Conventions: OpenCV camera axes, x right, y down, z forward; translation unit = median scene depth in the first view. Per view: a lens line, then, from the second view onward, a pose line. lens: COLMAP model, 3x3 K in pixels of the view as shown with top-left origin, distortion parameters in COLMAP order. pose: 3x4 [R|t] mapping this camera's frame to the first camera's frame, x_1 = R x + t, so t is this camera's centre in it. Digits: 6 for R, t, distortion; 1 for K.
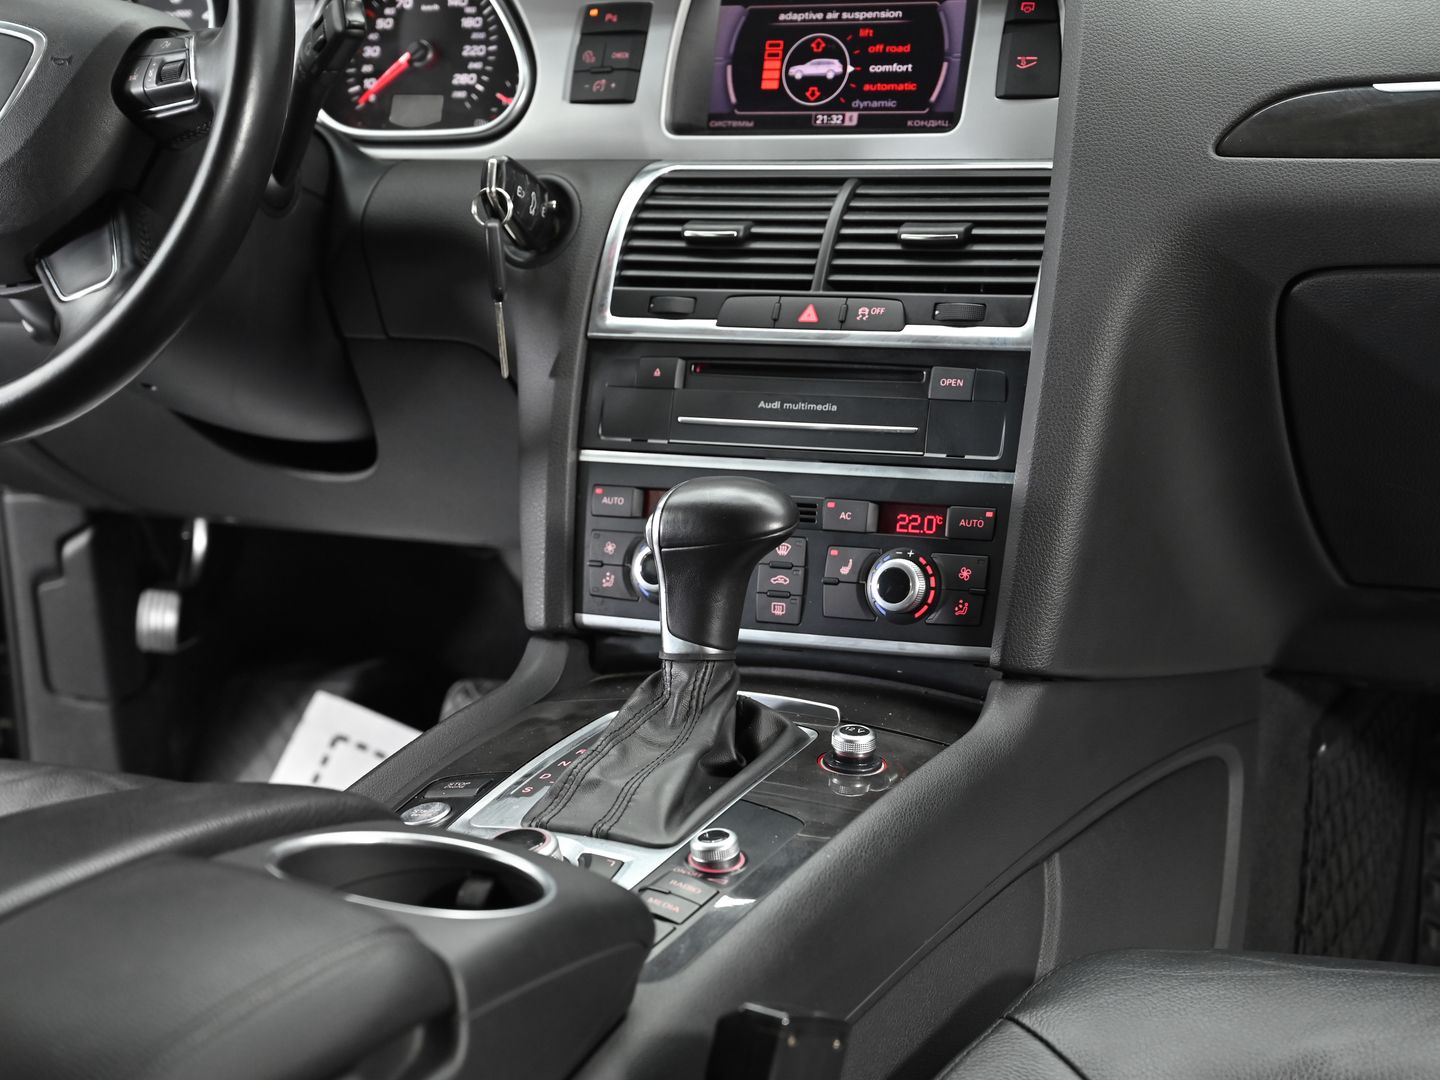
lens RADIAL K [[2757.5, 0, 724.3], [0, 2757.5, 538.2], [0, 0, 1]] dist [0.013860, 0.000000]
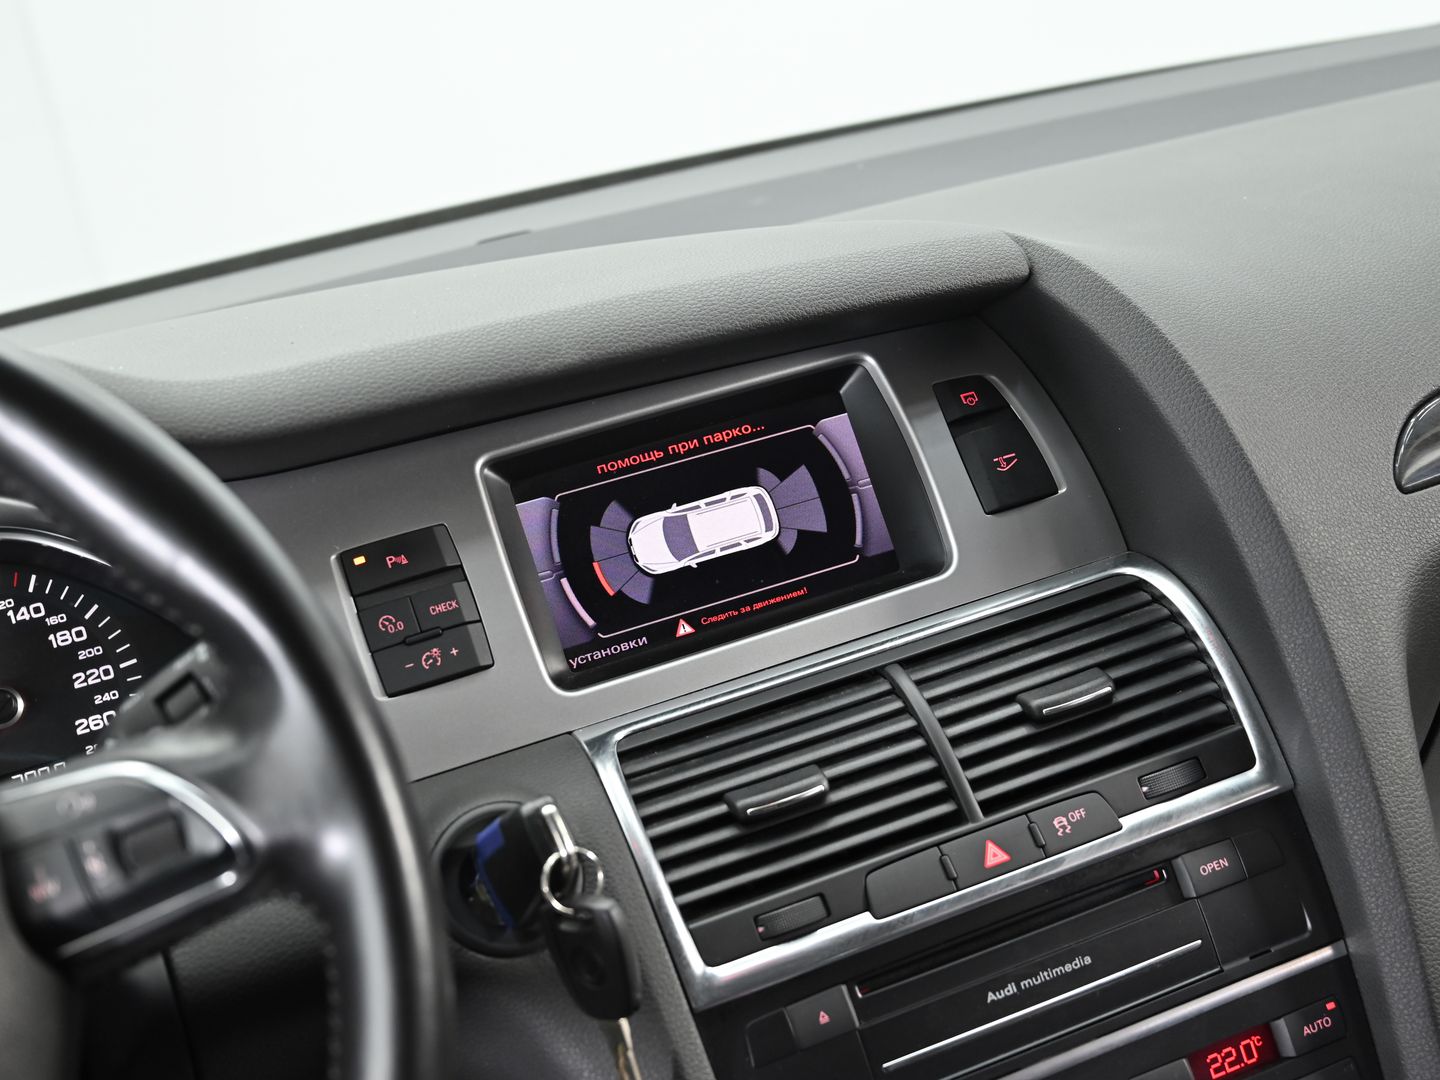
lens RADIAL K [[2002.4, 0, 727.6], [0, 2002.4, 571.6], [0, 0, 1]] dist [-0.005265, 0.000000]
pose [[0.664844, -0.262326, 0.699405, -0.357690], [0.339679, 0.940072, 0.029699, -0.186926], [-0.665283, 0.217828, 0.714108, 0.643948]]
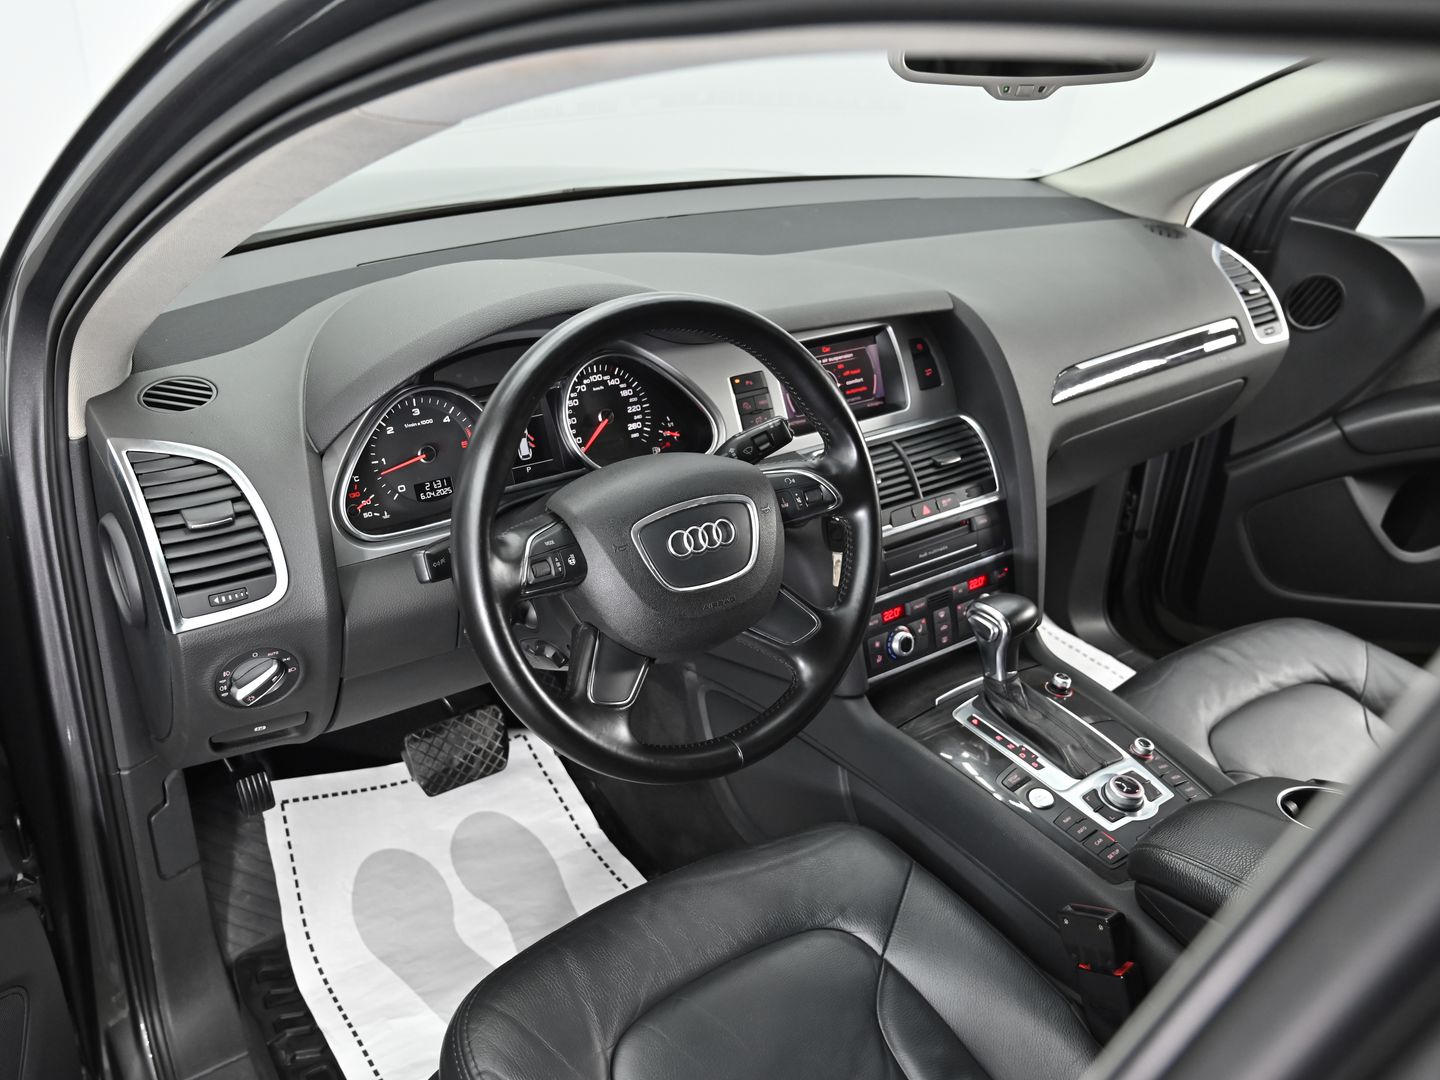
lens RADIAL K [[1190.2, 0, 717.9], [0, 1190.2, 547.2], [0, 0, 1]] dist [-0.037243, 0.002766]
pose [[0.467356, -0.342018, 0.815231, -0.810237], [0.158885, 0.939615, 0.303116, -0.359082], [-0.869674, -0.012135, 0.493477, 0.666598]]
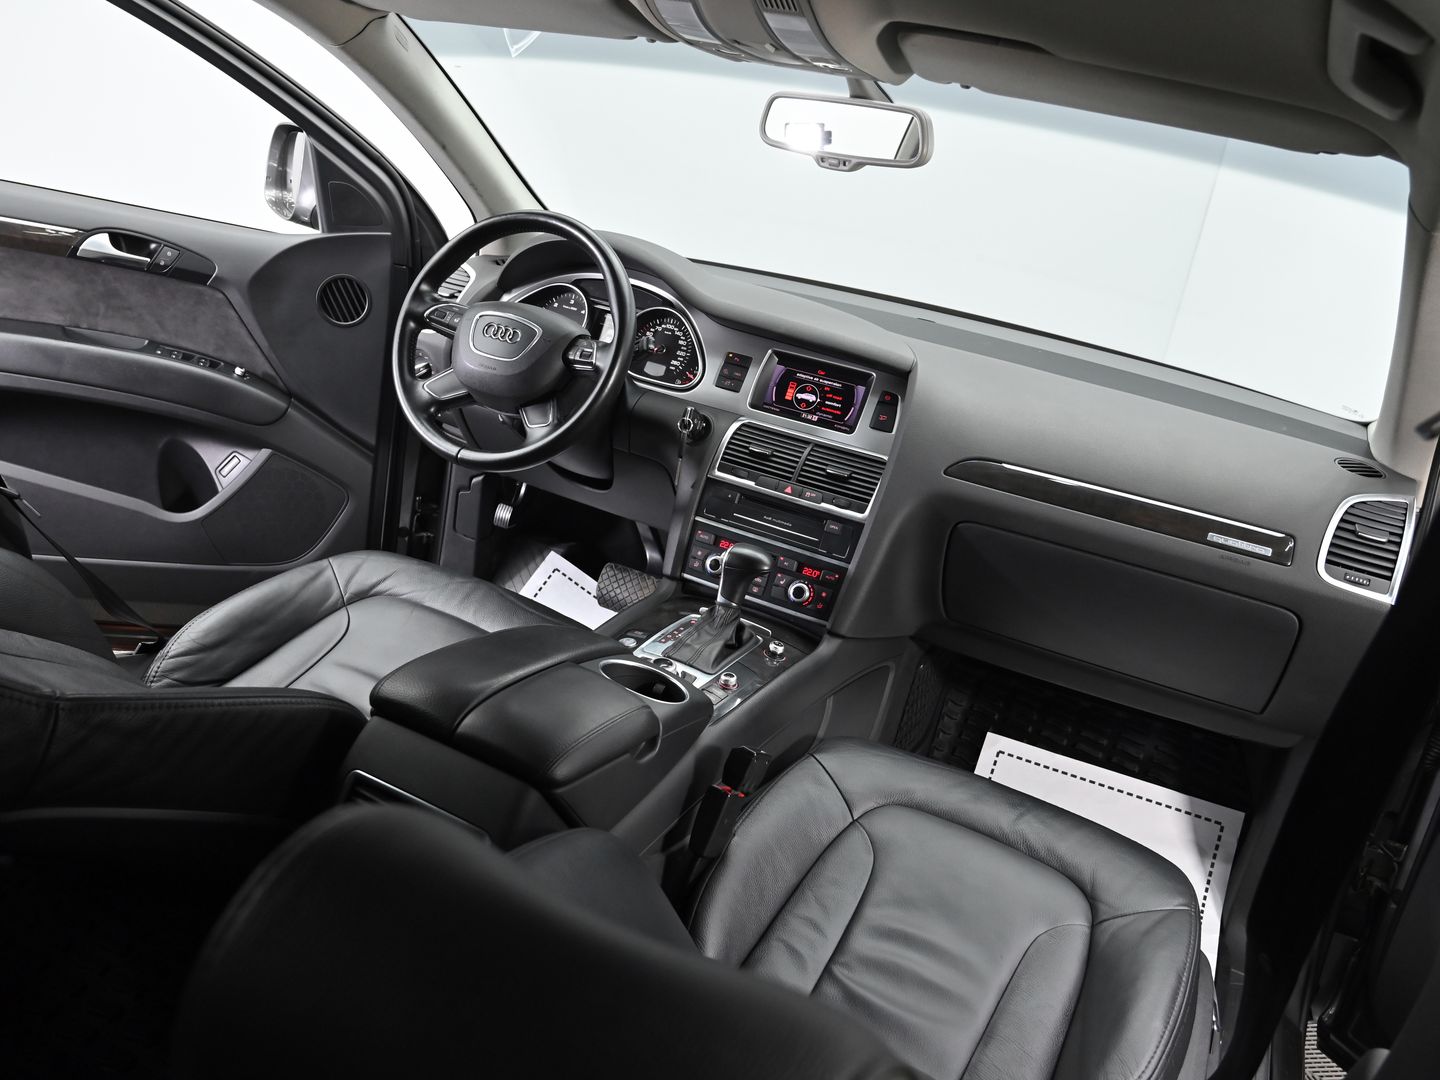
lens RADIAL K [[1159.2, 0, 718.1], [0, 1159.2, 539.5], [0, 0, 1]] dist [-0.048090, -0.002832]
pose [[0.973698, 0.216985, 0.069493, -0.108419], [-0.221116, 0.973488, 0.058547, -0.083502], [-0.054947, -0.072373, 0.995863, -0.172880]]
